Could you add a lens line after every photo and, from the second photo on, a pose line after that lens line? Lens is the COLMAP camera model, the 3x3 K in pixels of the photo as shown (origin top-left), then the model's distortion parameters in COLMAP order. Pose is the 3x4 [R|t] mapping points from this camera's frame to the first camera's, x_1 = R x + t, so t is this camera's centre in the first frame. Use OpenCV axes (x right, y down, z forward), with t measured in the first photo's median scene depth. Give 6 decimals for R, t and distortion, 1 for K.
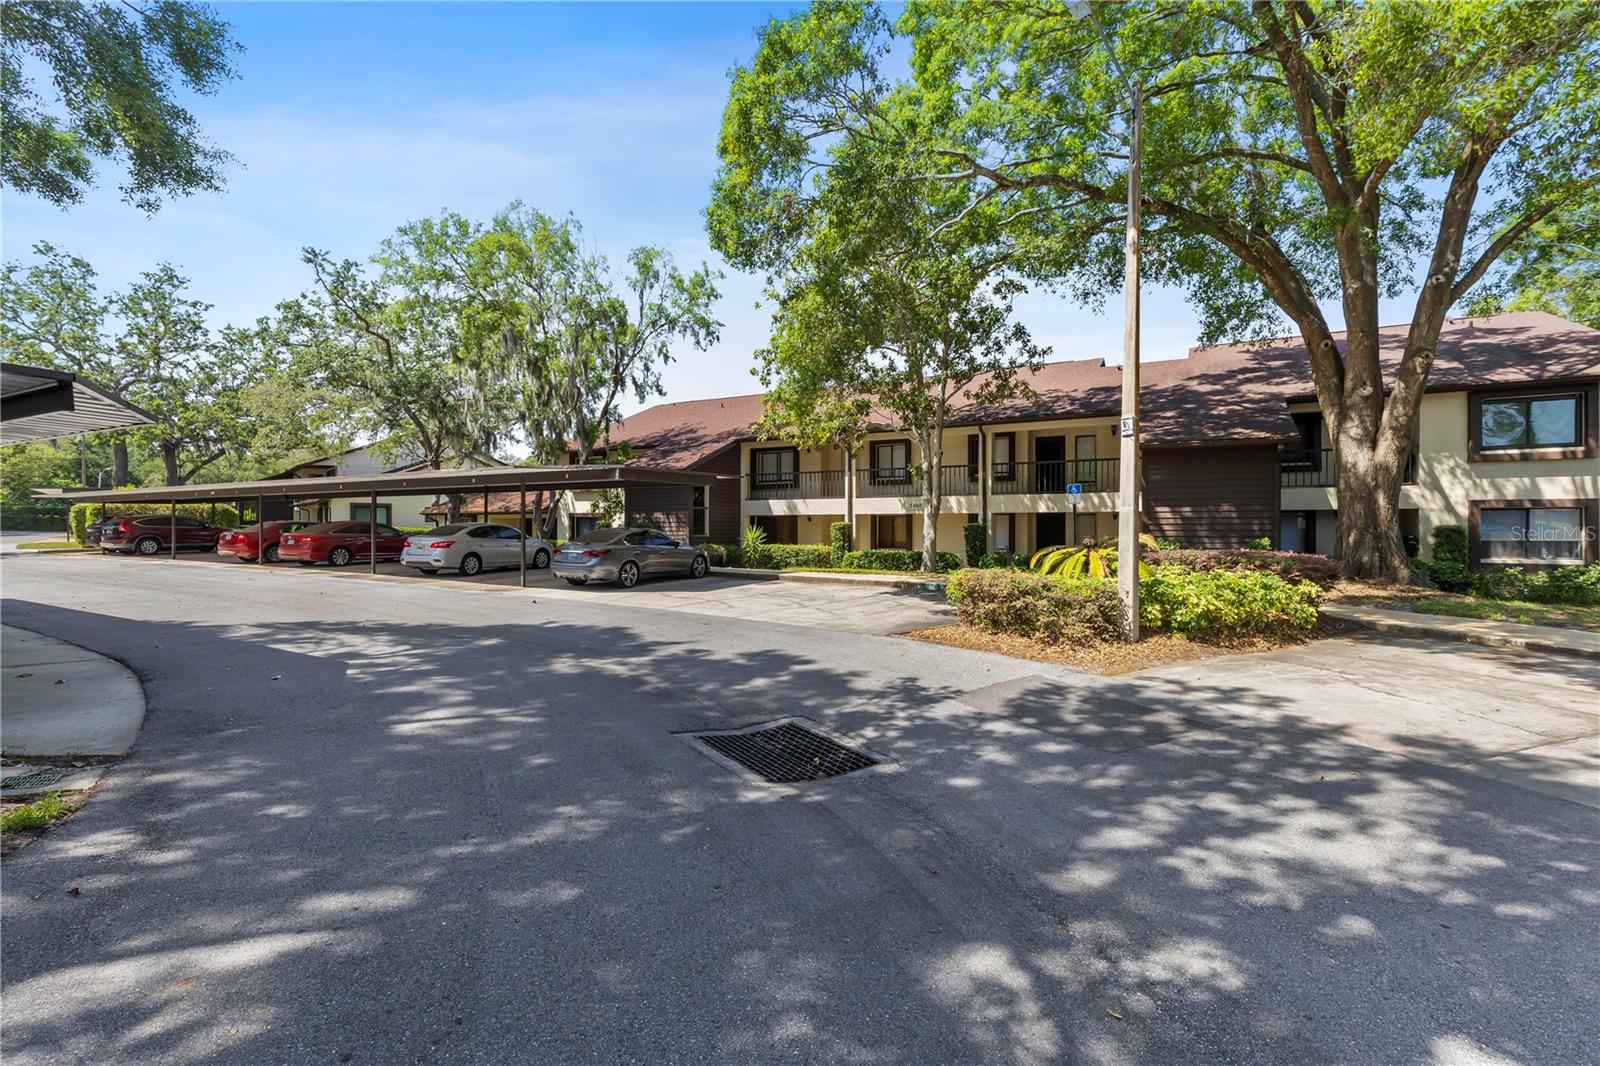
lens RADIAL K [[742.7, 0, 797.5], [0, 742.7, 530.6], [0, 0, 1]] dist [0.001976, 0.000540]
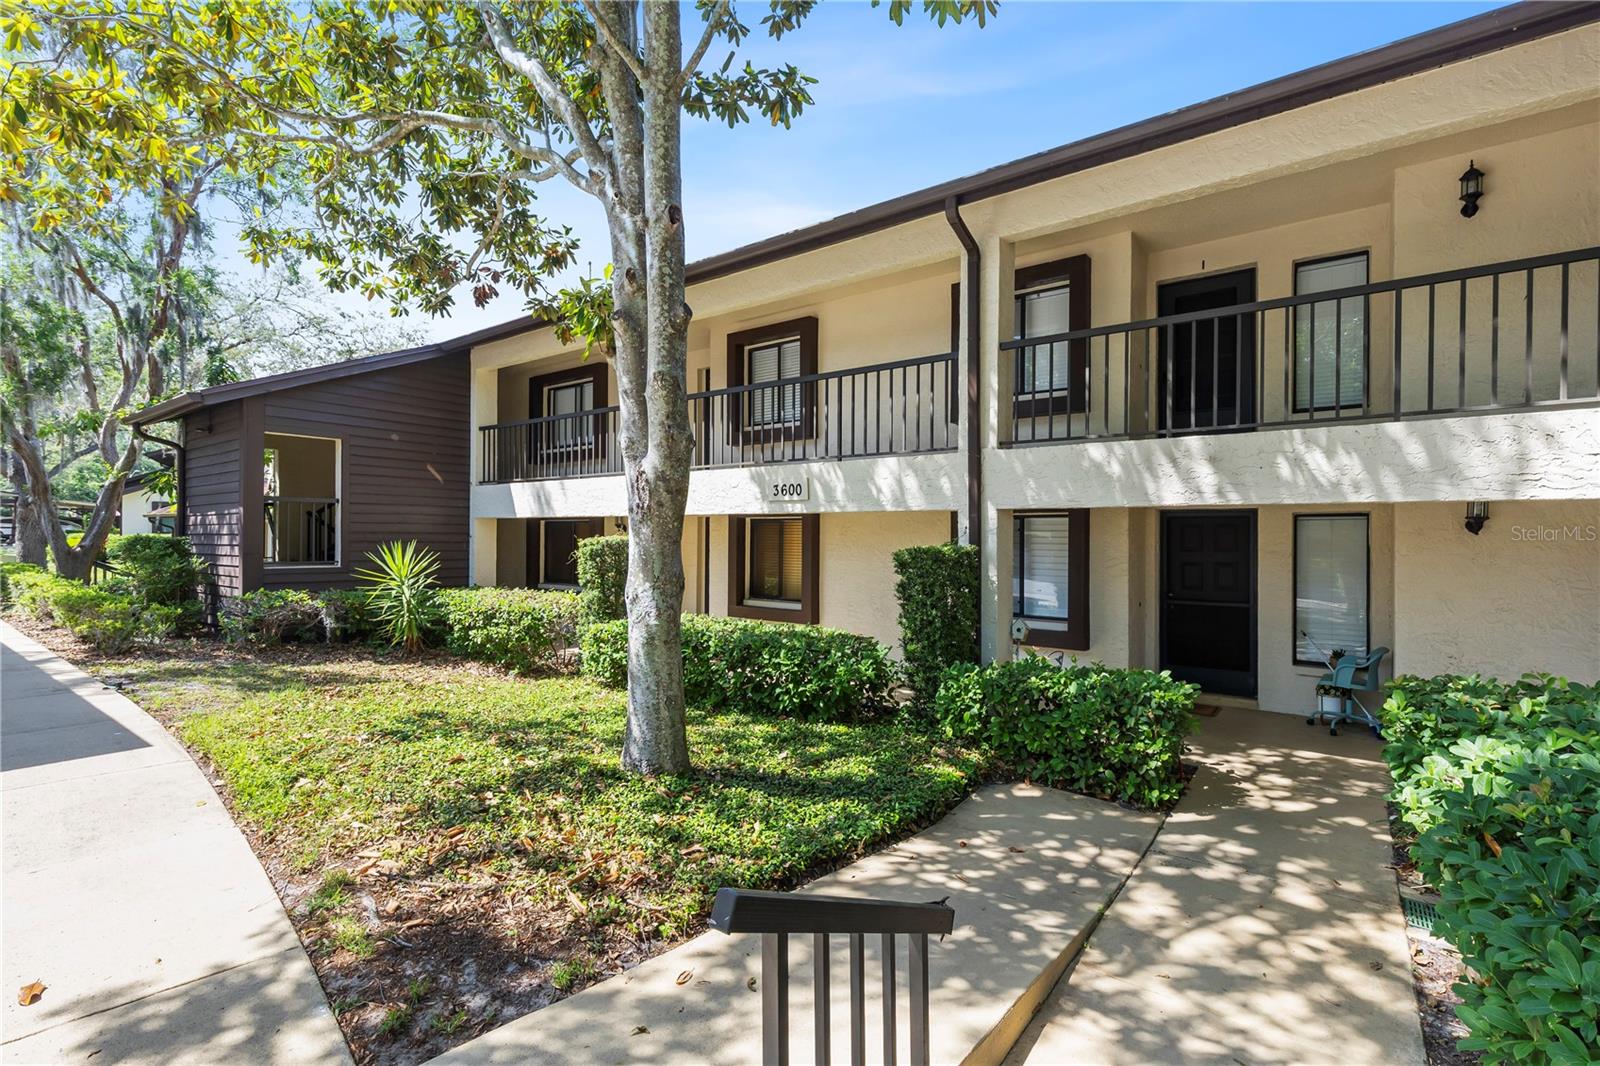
lens RADIAL K [[742.7, 0, 809.2], [0, 742.7, 533.5], [0, 0, 1]] dist [0.001976, 0.000540]
pose [[0.988525, 0.002875, -0.151030, 0.203555], [-0.002240, 0.999988, 0.004371, -0.013570], [0.151041, -0.003983, 0.988520, 0.612279]]
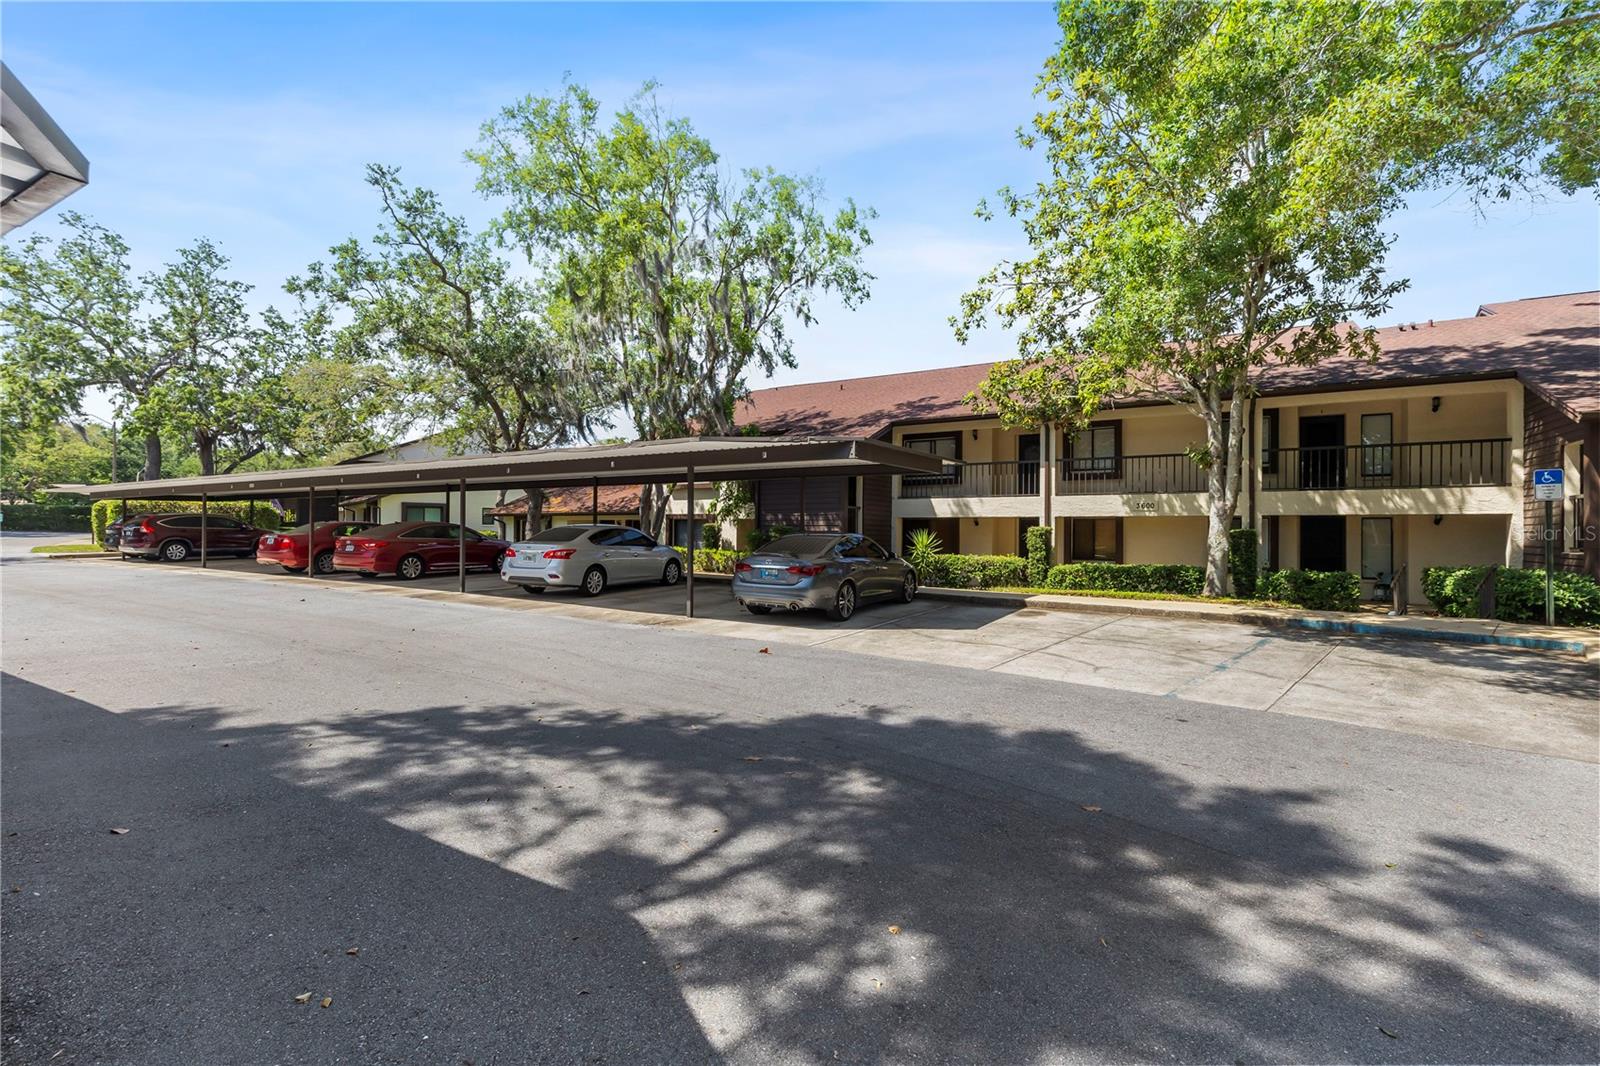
lens RADIAL K [[742.7, 0, 789.3], [0, 742.7, 532.9], [0, 0, 1]] dist [0.001976, 0.000540]
pose [[0.999193, 0.005872, -0.039729, -0.161667], [-0.006059, 0.999971, -0.004582, 0.000369], [0.039701, 0.004819, 0.999200, 0.205707]]
